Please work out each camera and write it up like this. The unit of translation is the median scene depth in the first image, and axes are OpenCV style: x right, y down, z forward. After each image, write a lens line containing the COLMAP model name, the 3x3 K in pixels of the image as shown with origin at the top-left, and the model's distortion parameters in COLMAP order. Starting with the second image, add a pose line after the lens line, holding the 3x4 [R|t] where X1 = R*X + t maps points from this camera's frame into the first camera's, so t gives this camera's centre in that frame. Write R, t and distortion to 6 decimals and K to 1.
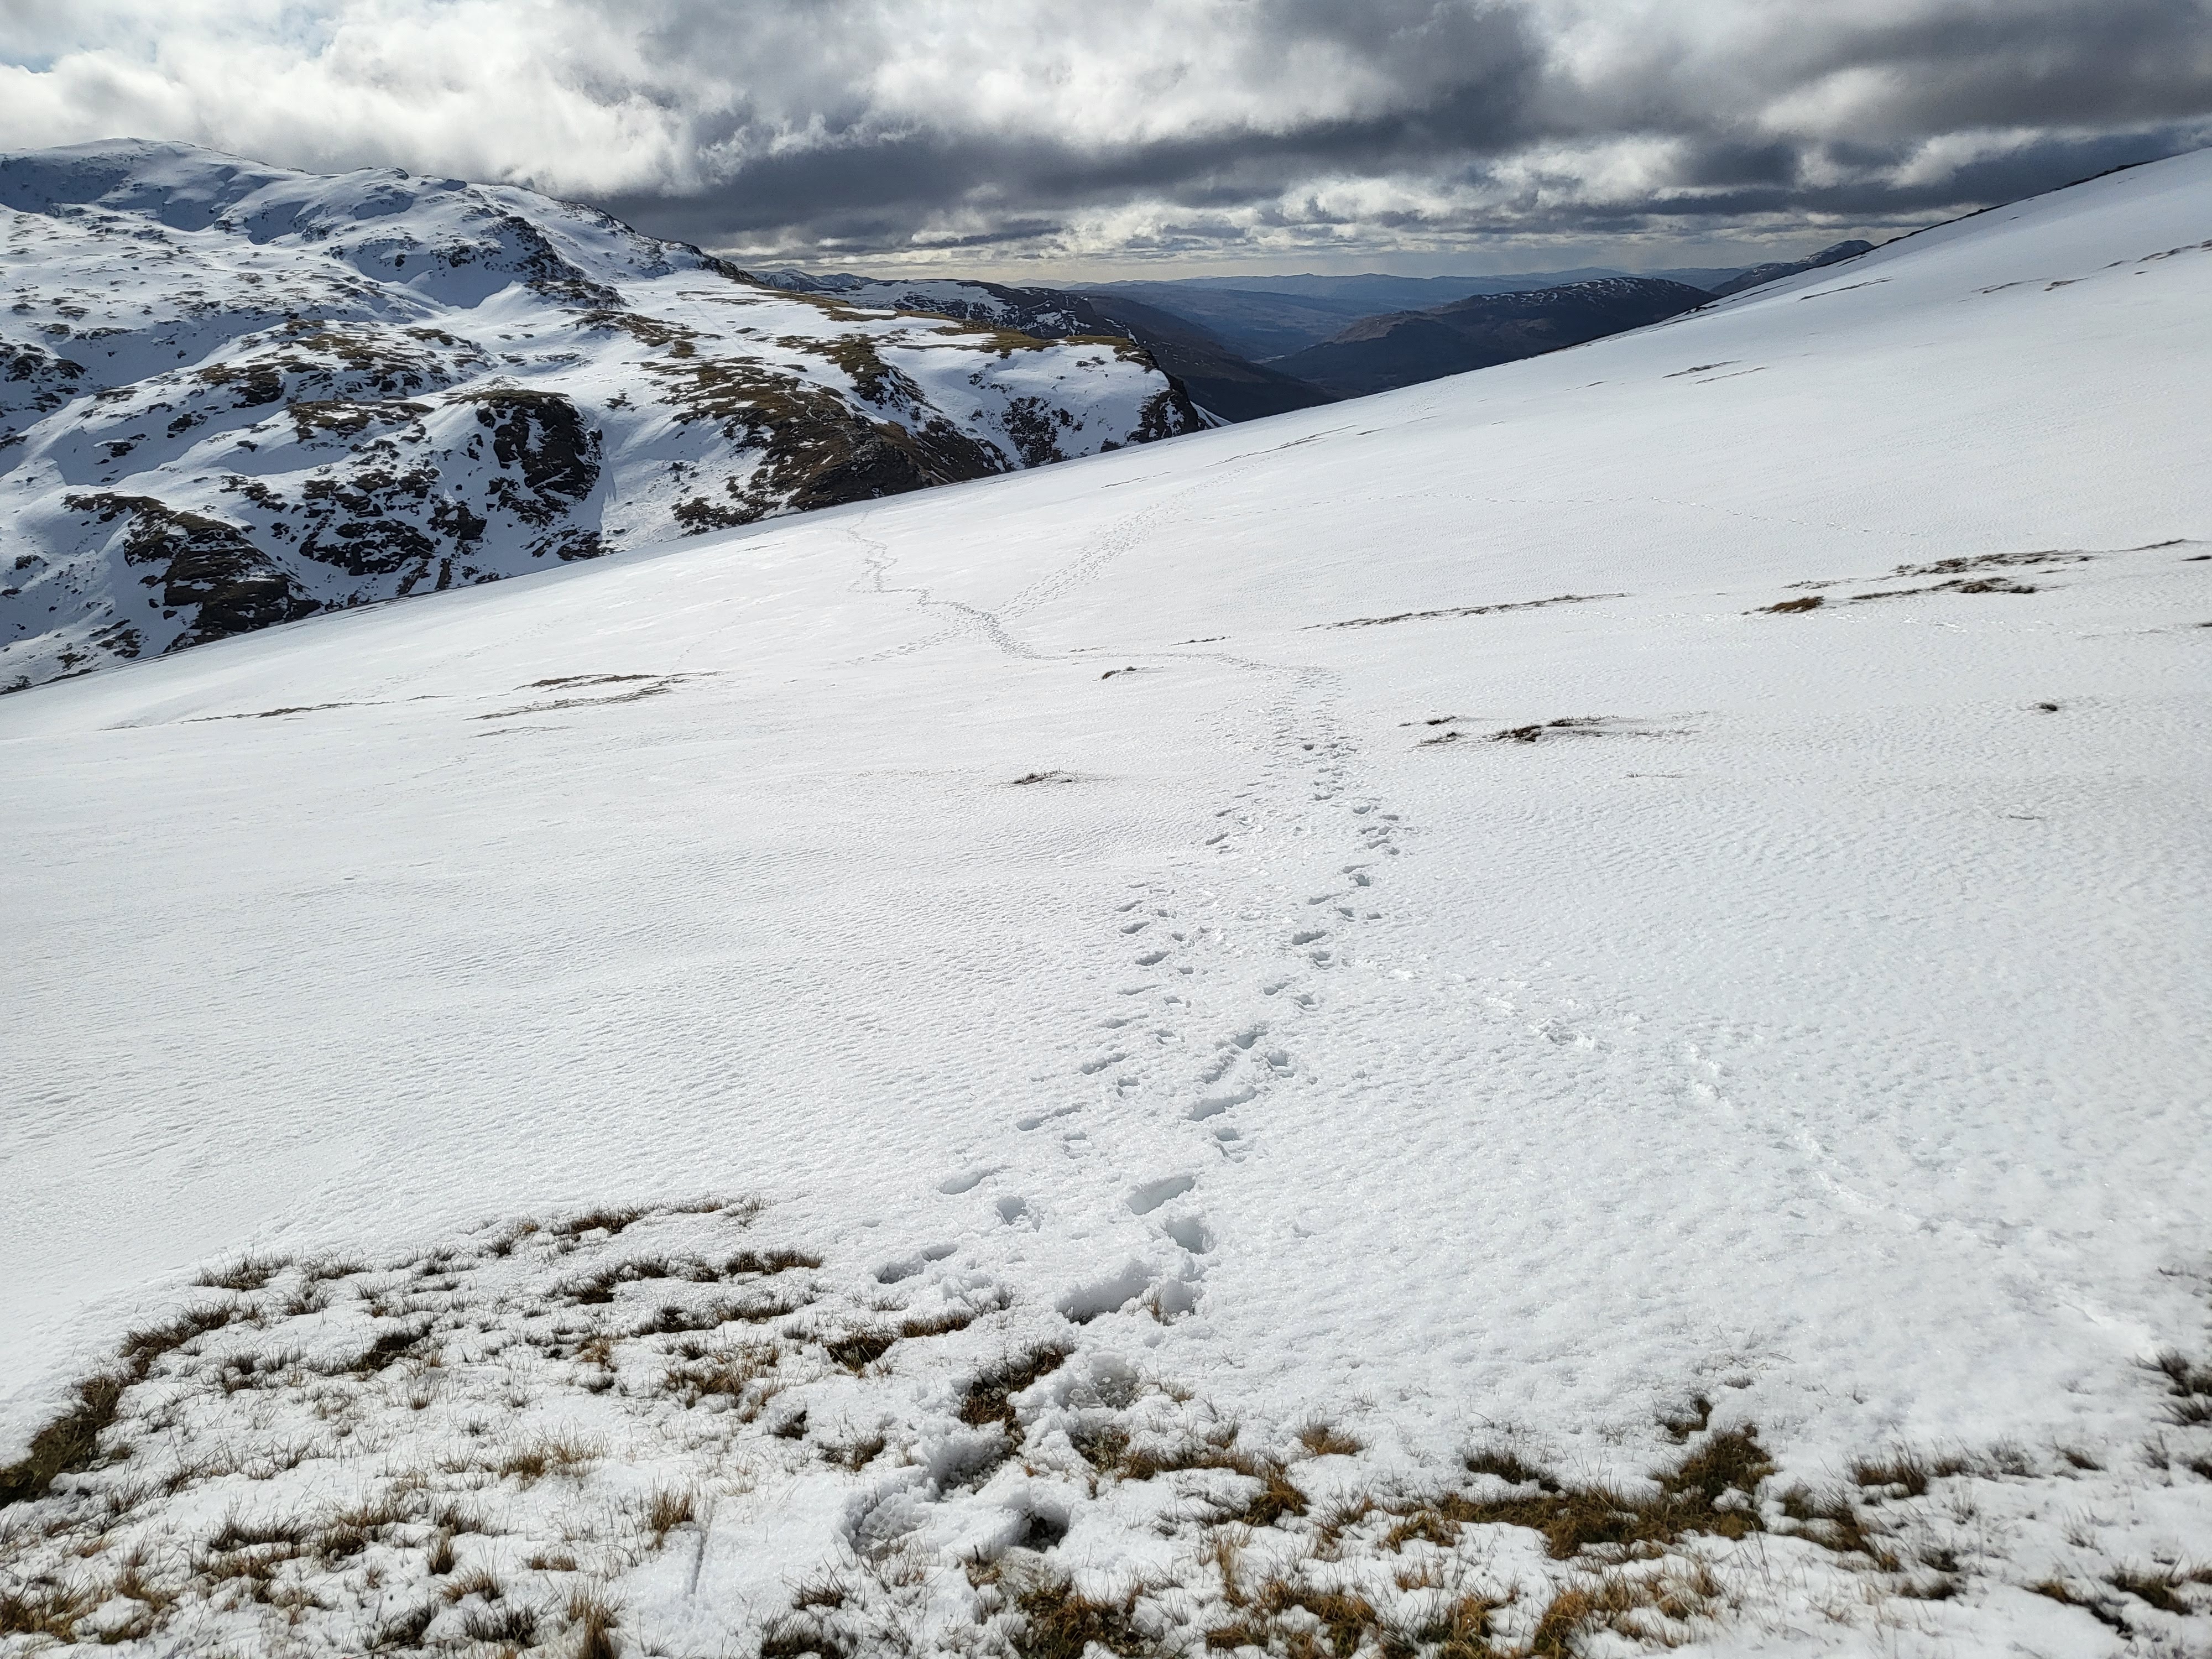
lens RADIAL K [[1737.9, 0, 1116.8], [0, 1737.9, 814.2], [0, 0, 1]] dist [-0.033057, 0.153772]
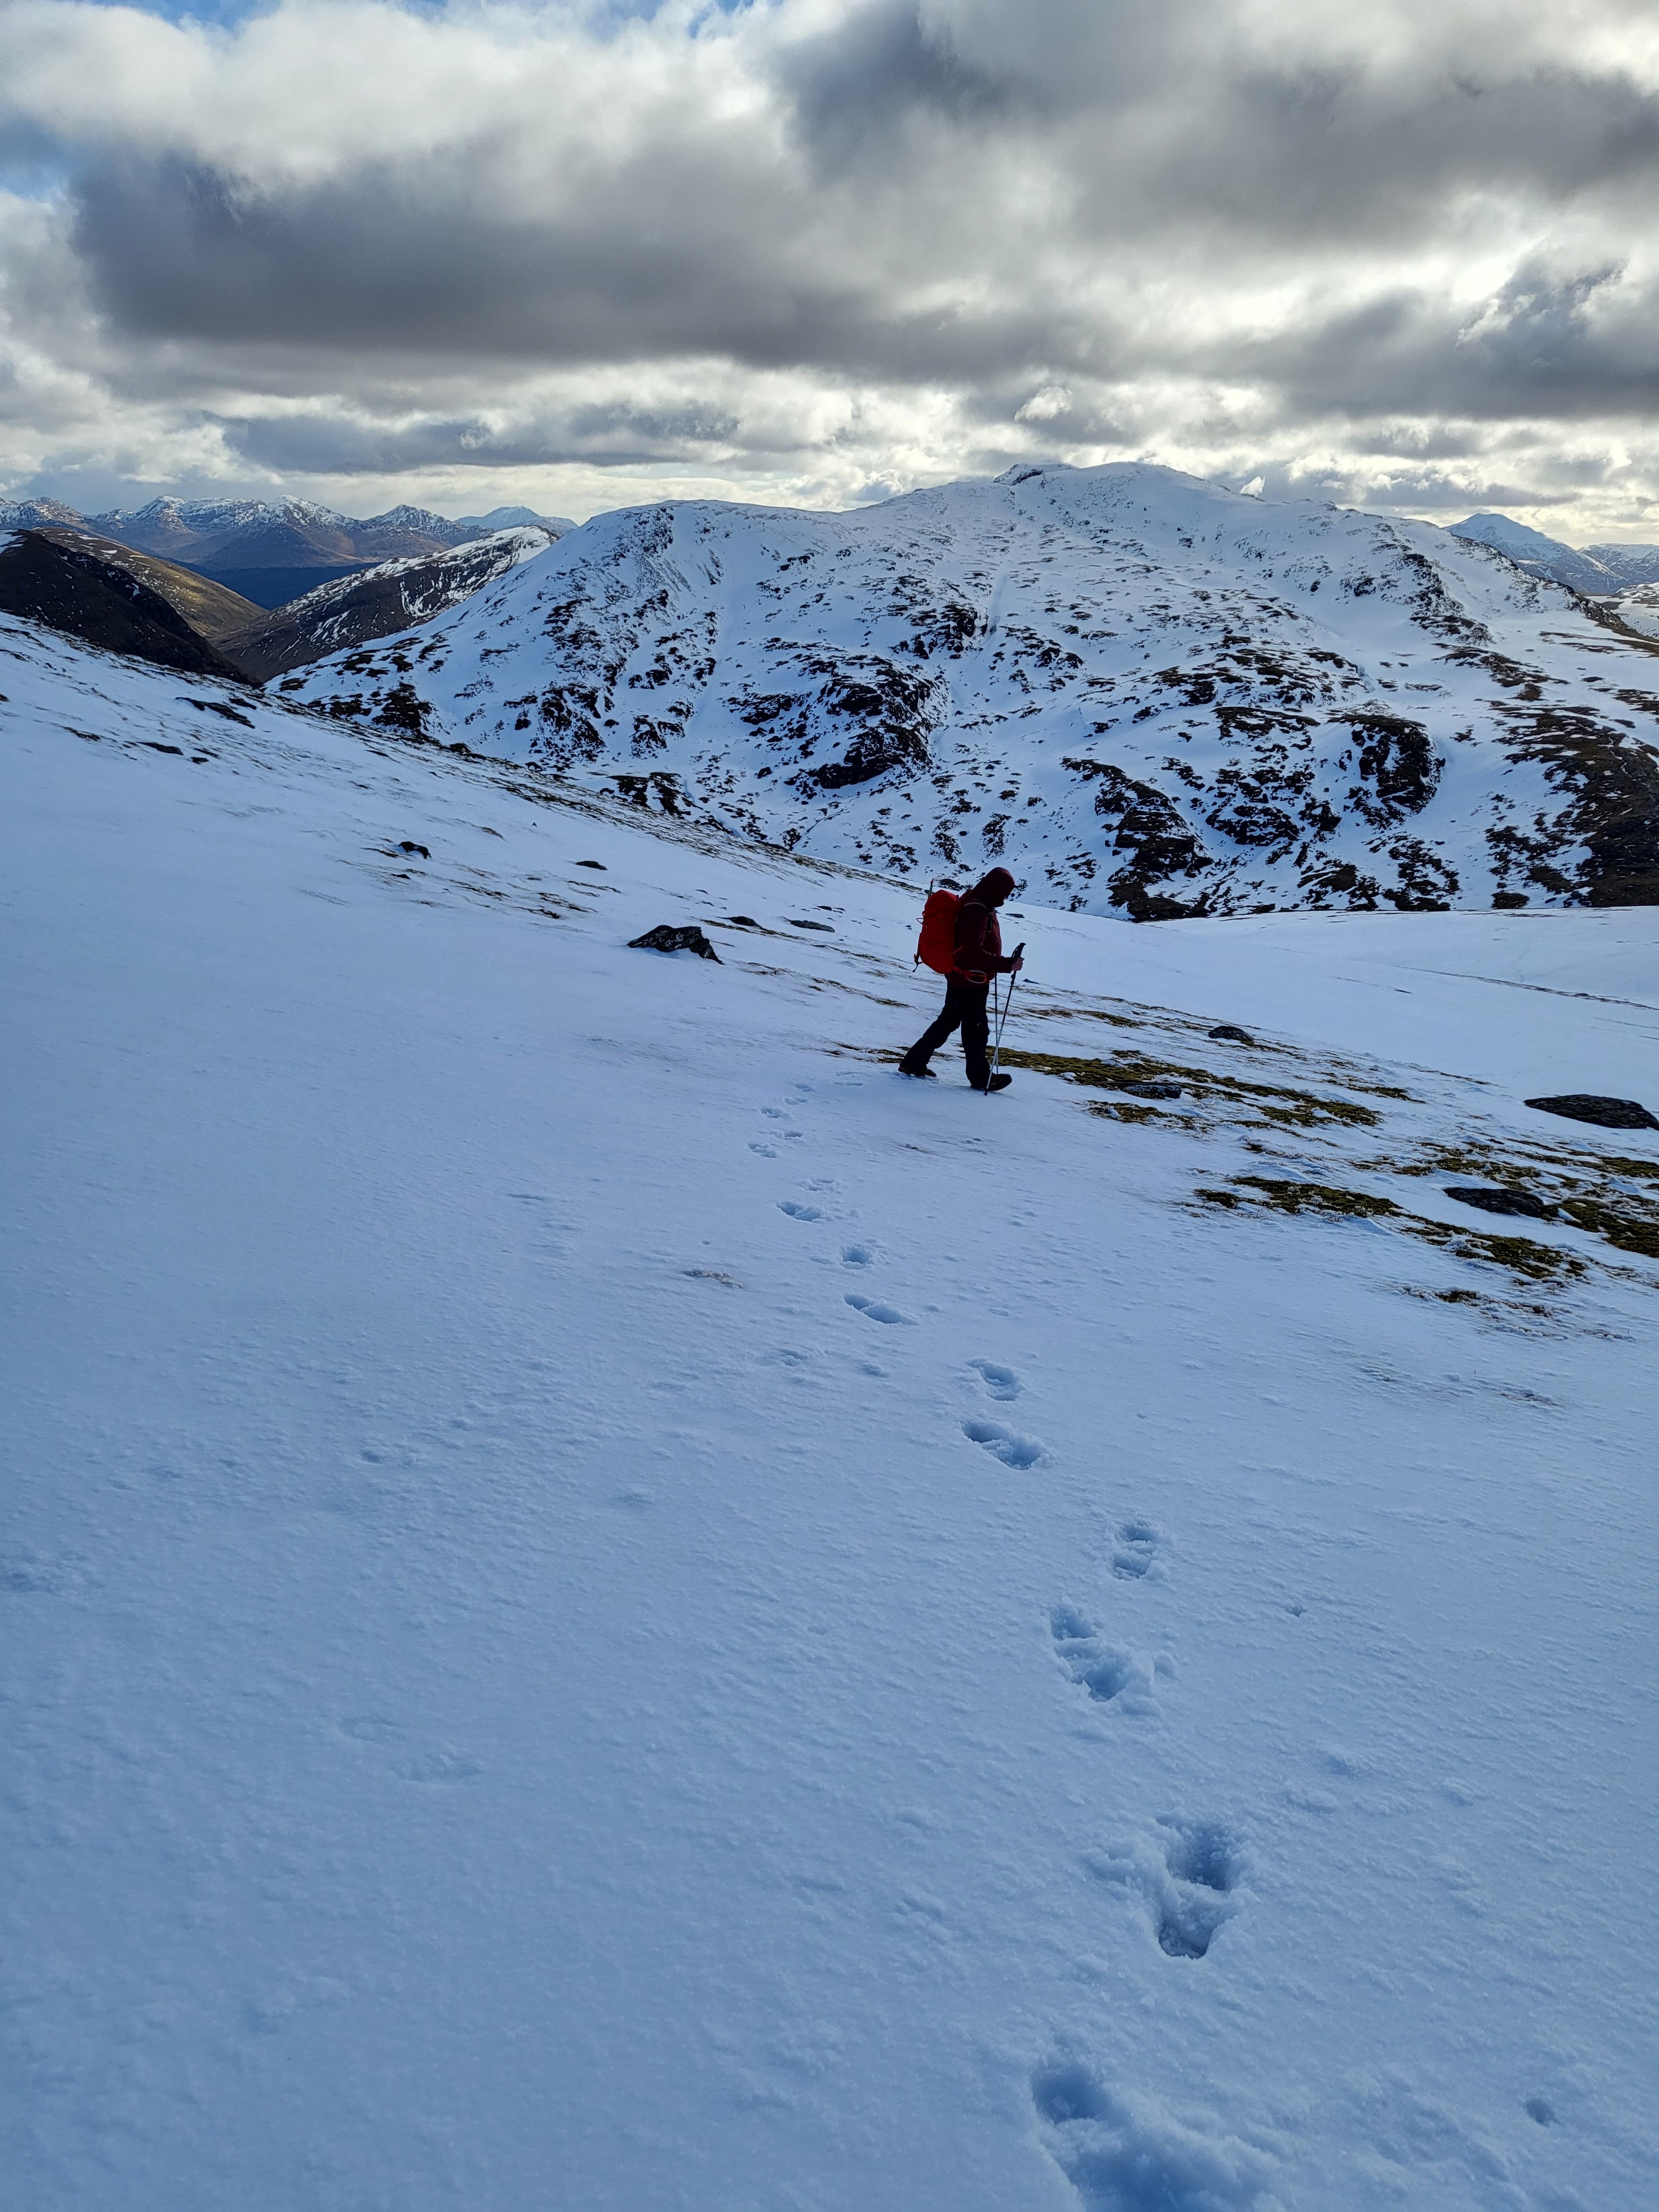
lens RADIAL K [[1745.9, 0, 856.1], [0, 1745.9, 1103.0], [0, 0, 1]] dist [-0.093559, 0.315390]
pose [[0.820755, 0.232509, -0.521825, 0.064990], [-0.226168, 0.971045, 0.076939, 0.020274], [0.524604, 0.054872, 0.849576, -0.272989]]
